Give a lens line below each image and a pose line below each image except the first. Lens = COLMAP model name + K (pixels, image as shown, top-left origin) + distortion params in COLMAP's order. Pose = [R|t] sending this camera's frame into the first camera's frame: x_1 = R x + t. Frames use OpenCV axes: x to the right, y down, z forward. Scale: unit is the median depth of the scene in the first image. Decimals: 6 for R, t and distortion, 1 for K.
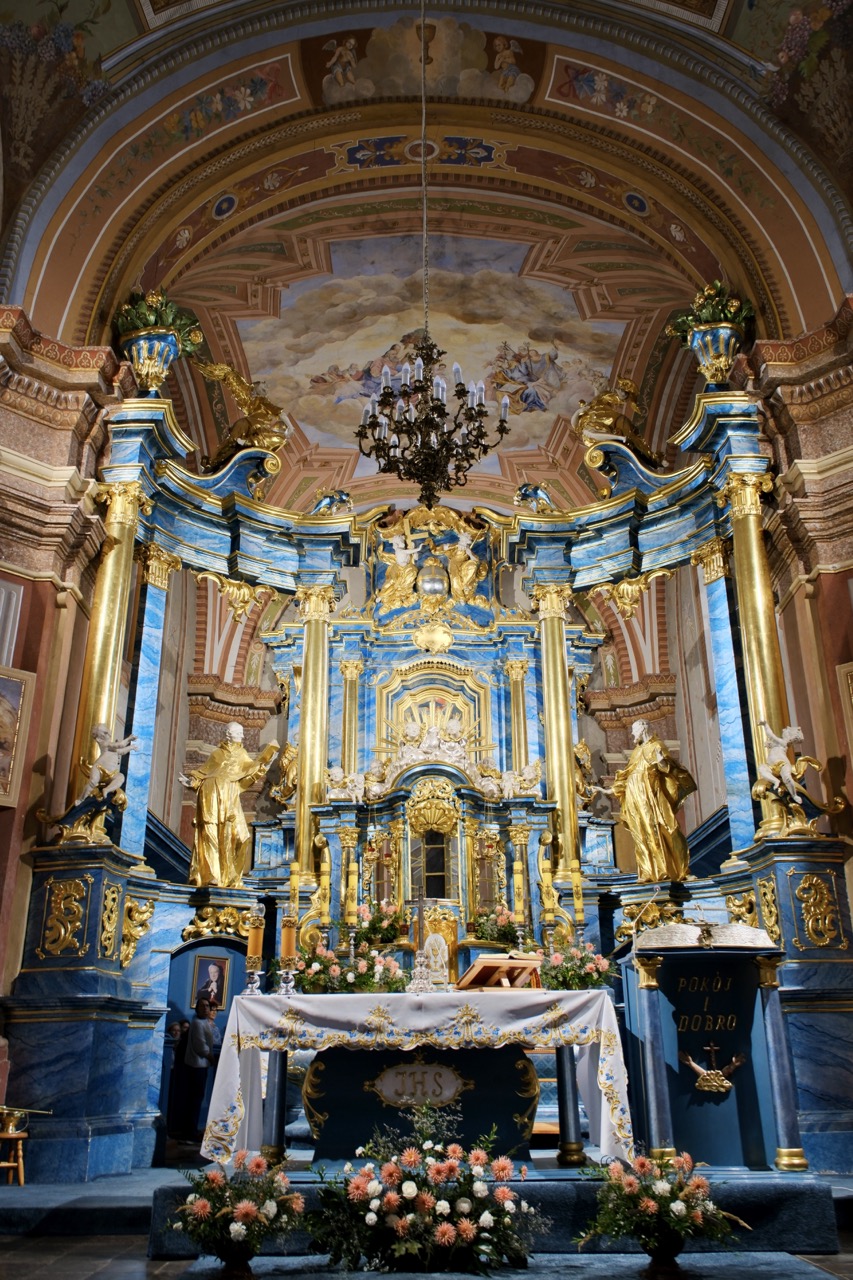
lens RADIAL K [[1026.8, 0, 420.2], [0, 1026.8, 641.5], [0, 0, 1]] dist [-0.005797, 0.030276]
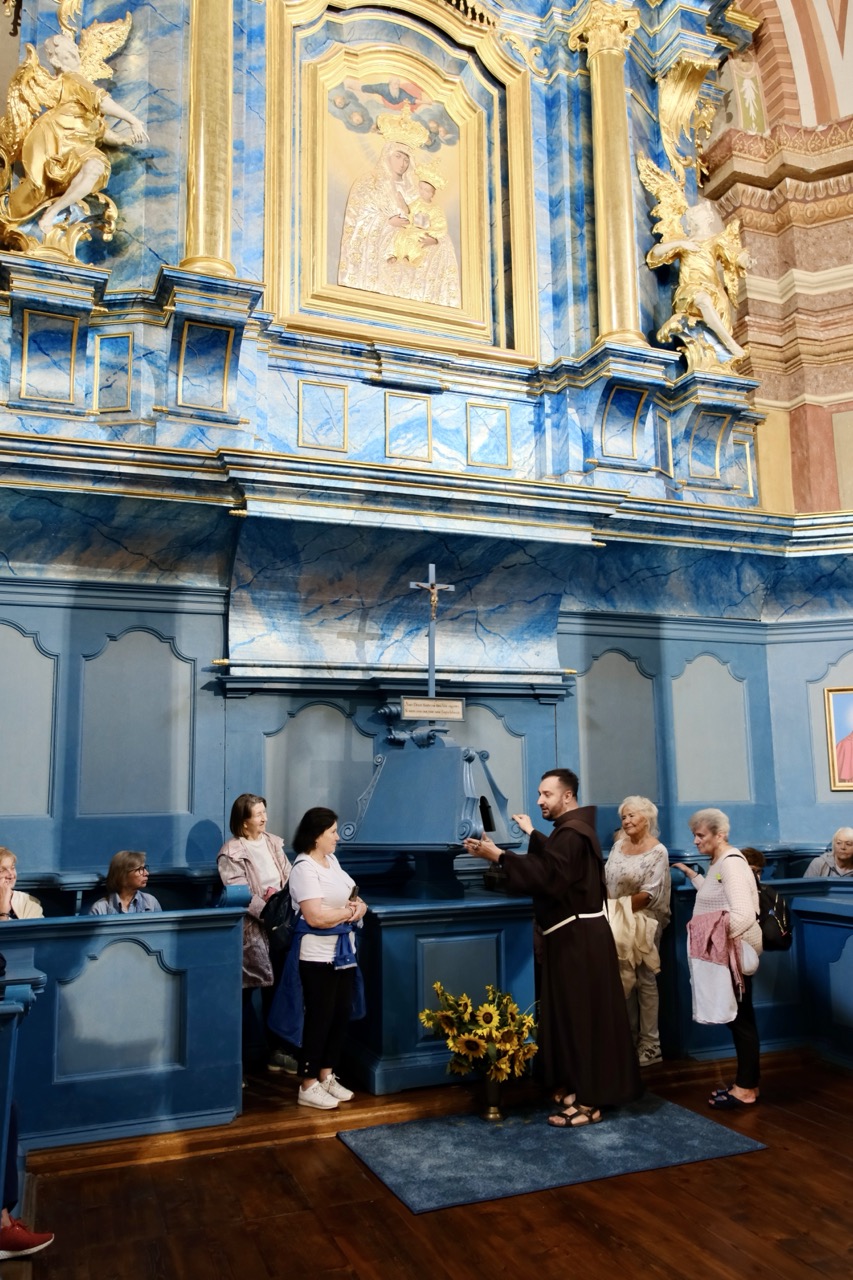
lens RADIAL K [[1026.8, 0, 435.5], [0, 1026.8, 636.5], [0, 0, 1]] dist [-0.005797, 0.030276]
pose [[0.926951, 0.045432, 0.372422, -0.208645], [-0.133181, 0.967841, 0.213418, 0.328700], [-0.350749, -0.247428, 0.903191, 1.026834]]
